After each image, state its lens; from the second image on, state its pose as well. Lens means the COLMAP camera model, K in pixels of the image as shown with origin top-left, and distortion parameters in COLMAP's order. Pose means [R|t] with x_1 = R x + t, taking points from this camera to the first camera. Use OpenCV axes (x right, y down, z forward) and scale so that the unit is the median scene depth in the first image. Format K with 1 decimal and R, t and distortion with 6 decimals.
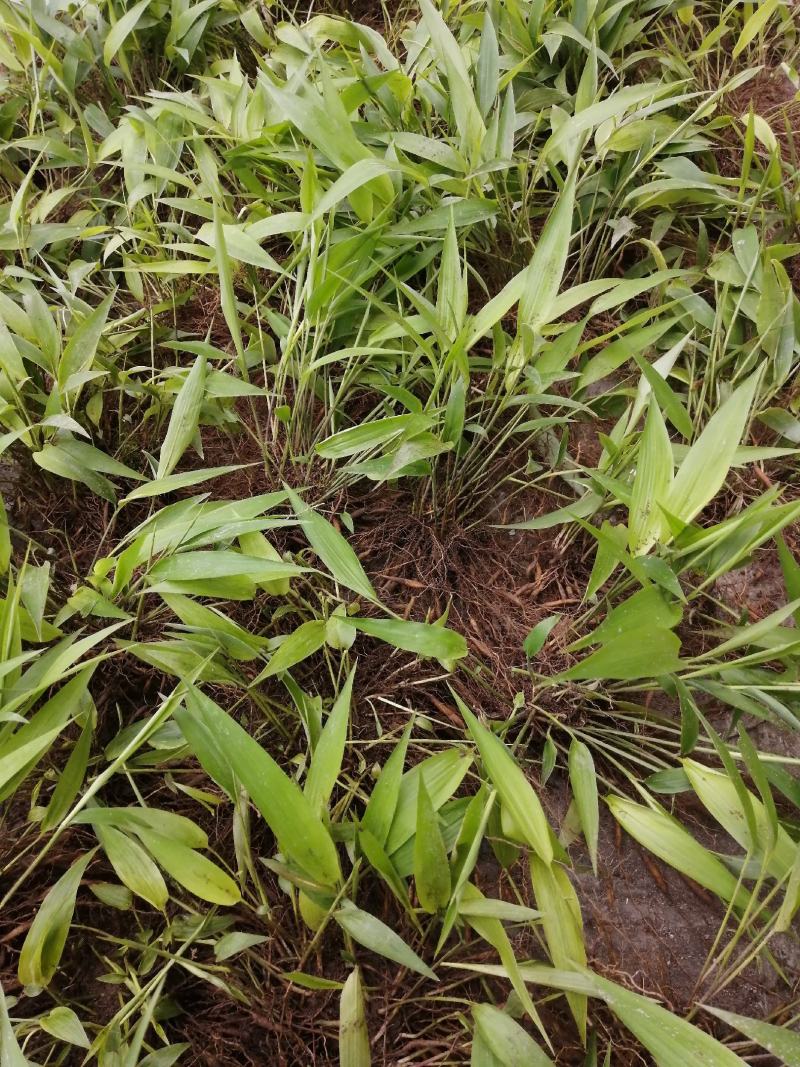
lens RADIAL K [[860.5, 0, 410.6], [0, 860.5, 533.9], [0, 0, 1]] dist [-0.003176, -0.002776]
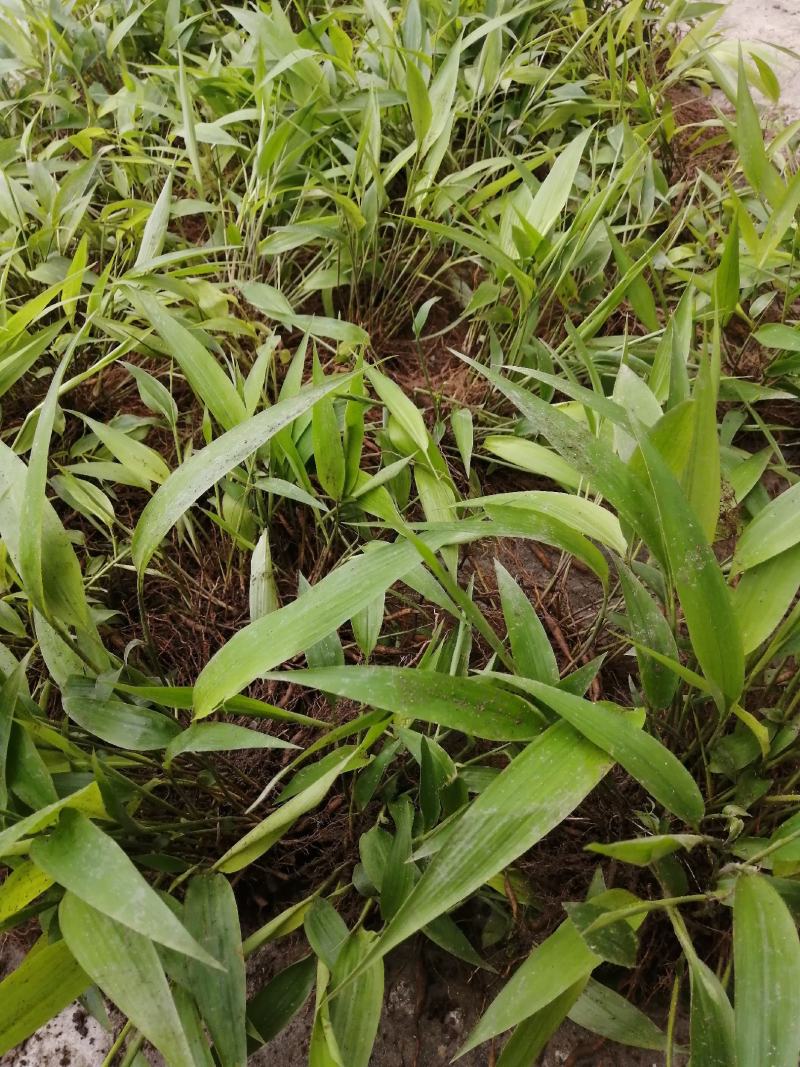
lens RADIAL K [[874.8, 0, 399.1], [0, 874.8, 511.2], [0, 0, 1]] dist [-0.003211, 0.051891]
pose [[0.999865, -0.012930, -0.010171, 0.086943], [0.010643, 0.979852, -0.199439, 0.460548], [0.012545, 0.199304, 0.979857, -0.128919]]
